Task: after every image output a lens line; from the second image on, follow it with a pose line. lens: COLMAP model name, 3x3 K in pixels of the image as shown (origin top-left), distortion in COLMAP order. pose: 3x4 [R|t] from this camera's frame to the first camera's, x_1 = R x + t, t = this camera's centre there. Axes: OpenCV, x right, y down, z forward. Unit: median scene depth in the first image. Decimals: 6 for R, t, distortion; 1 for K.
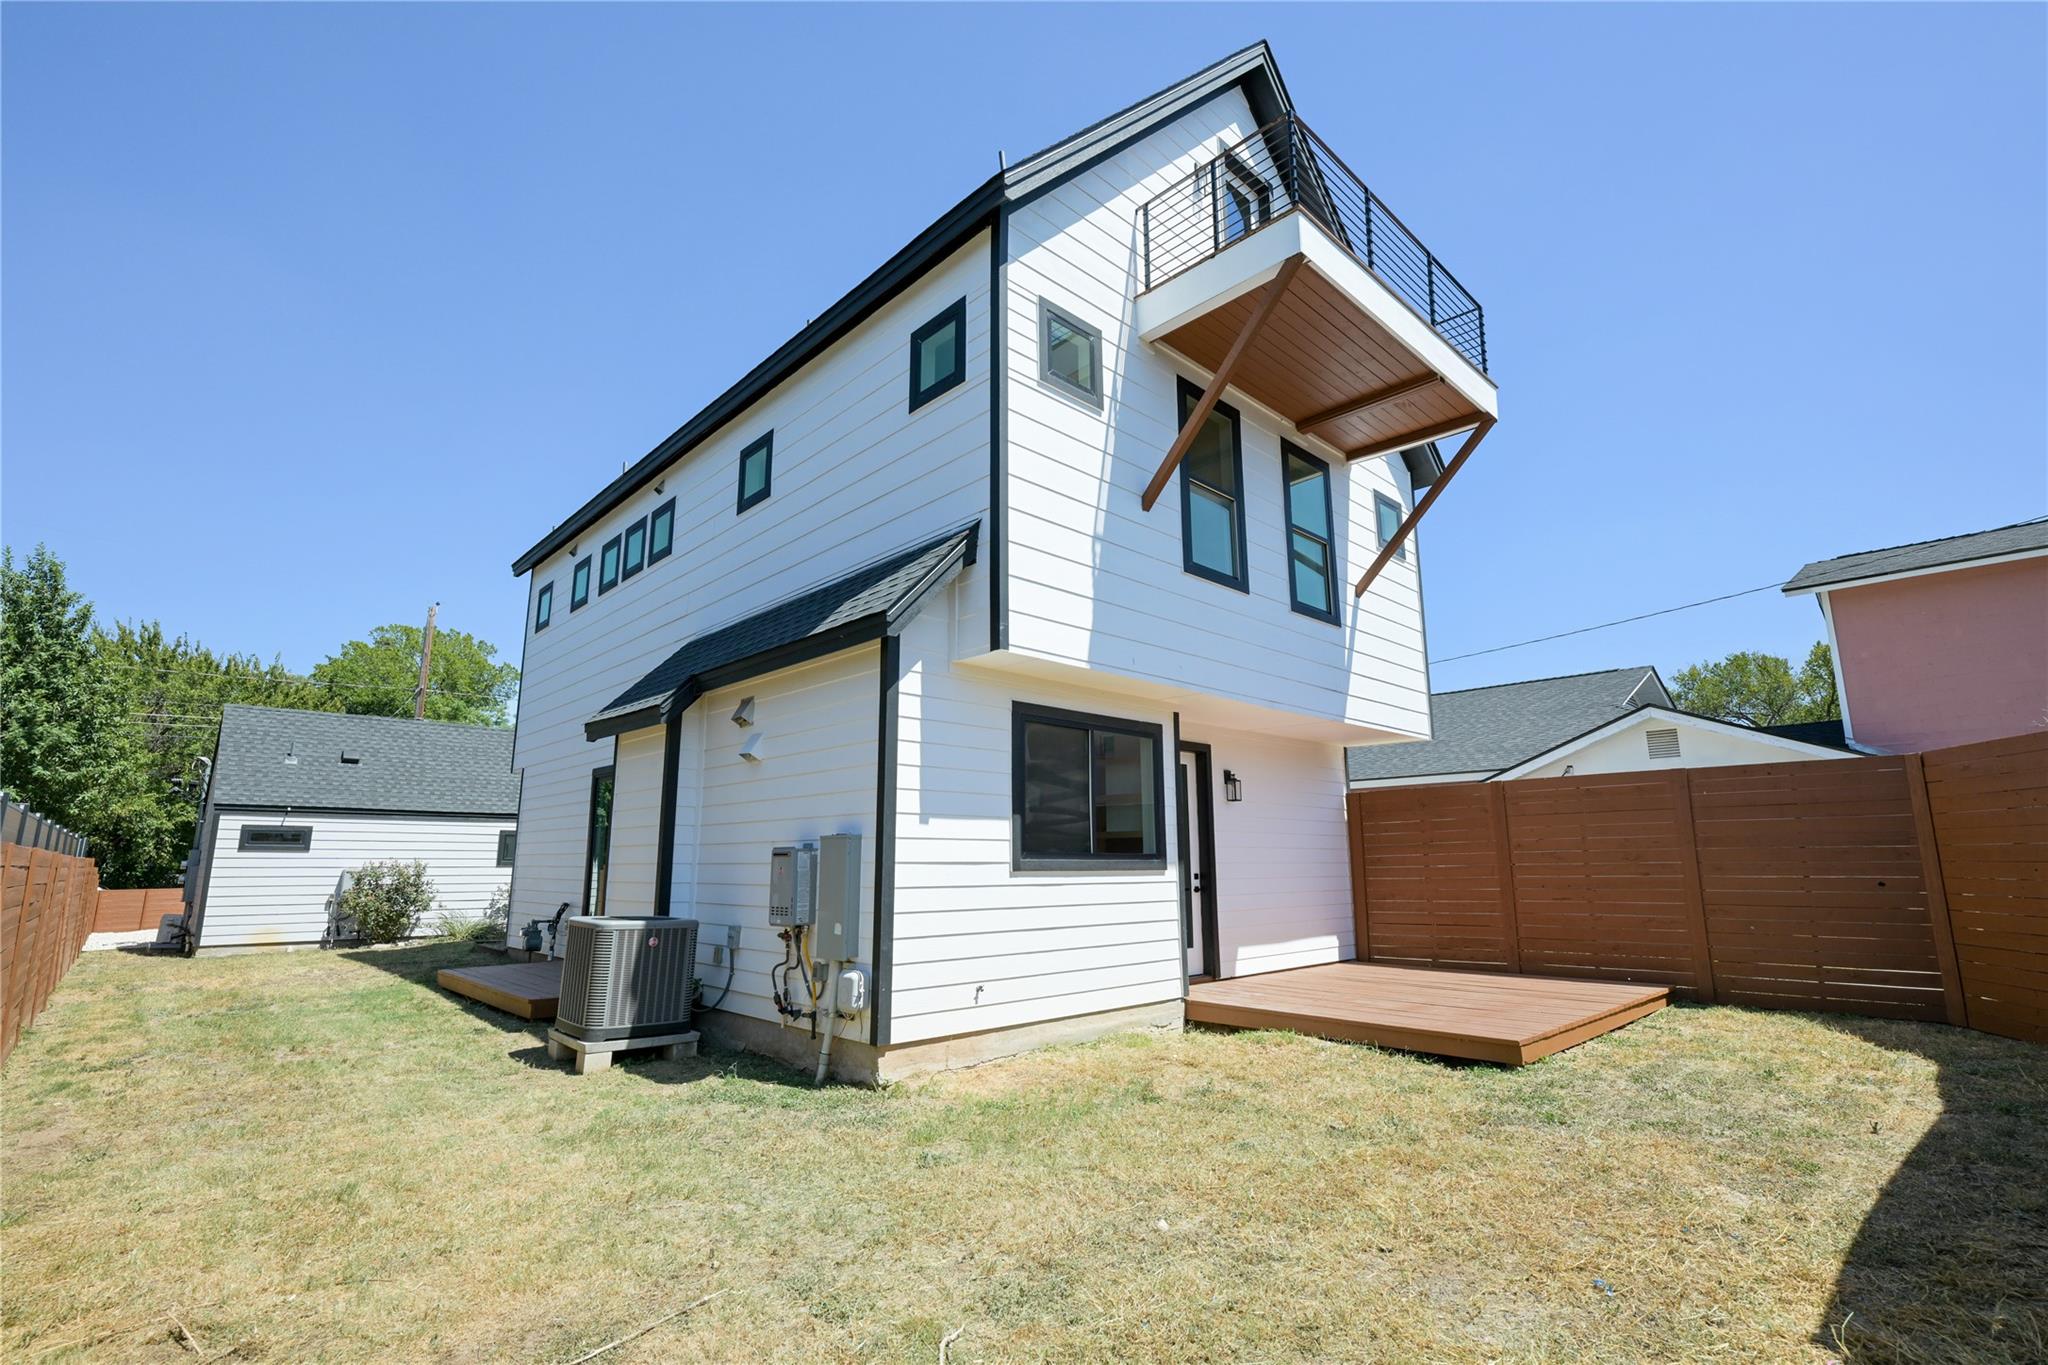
lens RADIAL K [[930.5, 0, 1024.0], [0, 930.5, 682.5], [0, 0, 1]] dist [0.000380, -0.000004]
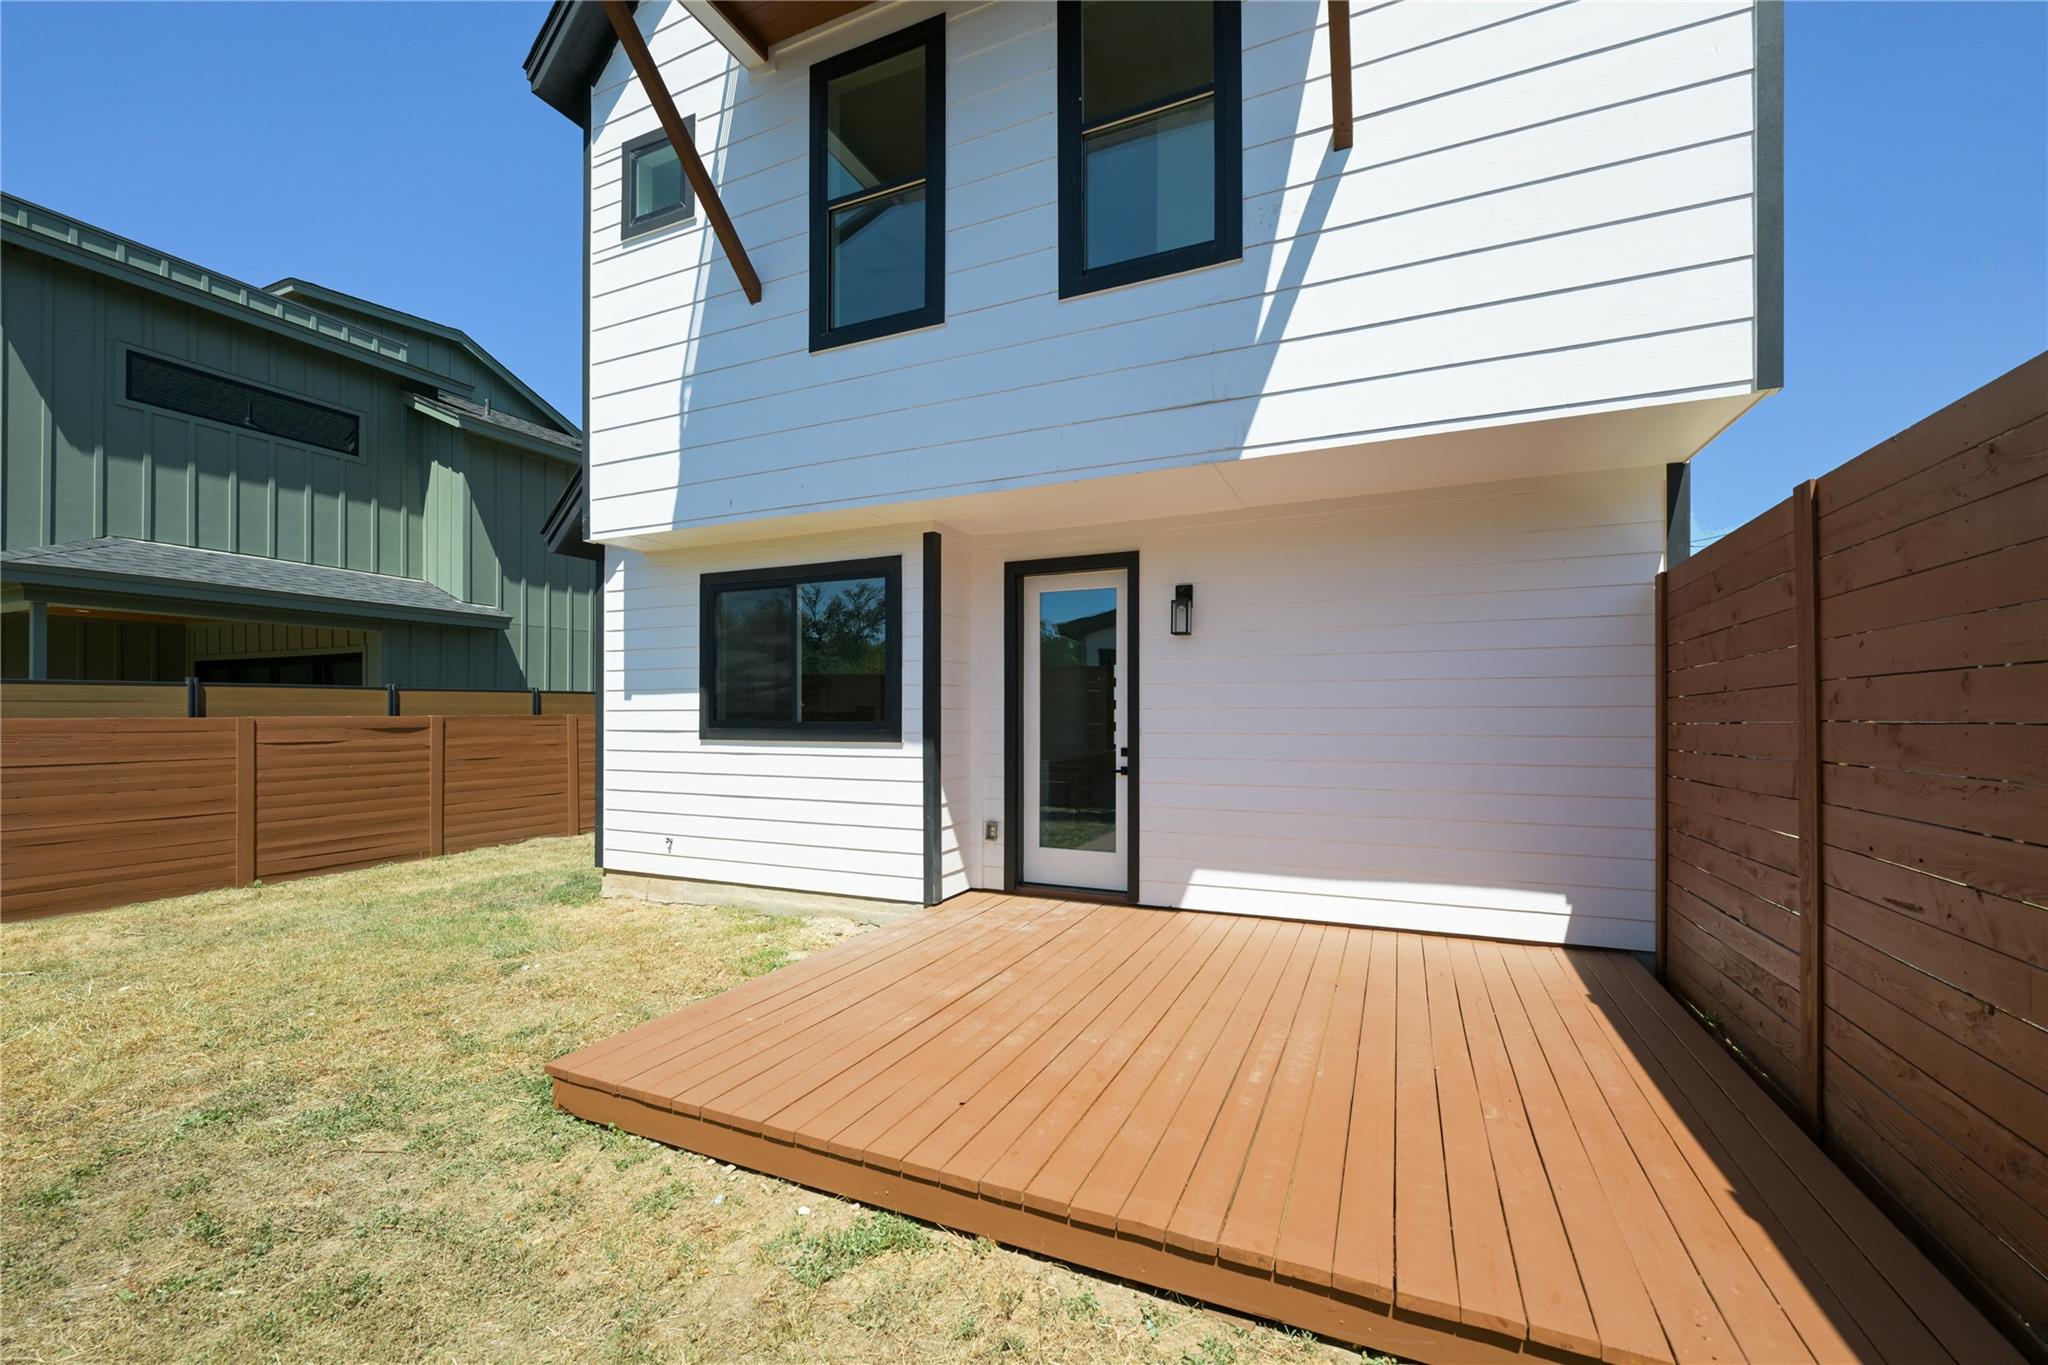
lens RADIAL K [[814.0, 0, 1025.4], [0, 814.0, 694.0], [0, 0, 1]] dist [-0.000746, -0.000278]
pose [[0.374901, -0.010311, -0.927007, 0.941631], [0.182785, 0.981132, 0.063009, 0.156550], [0.908867, -0.193065, 0.369712, 0.971042]]
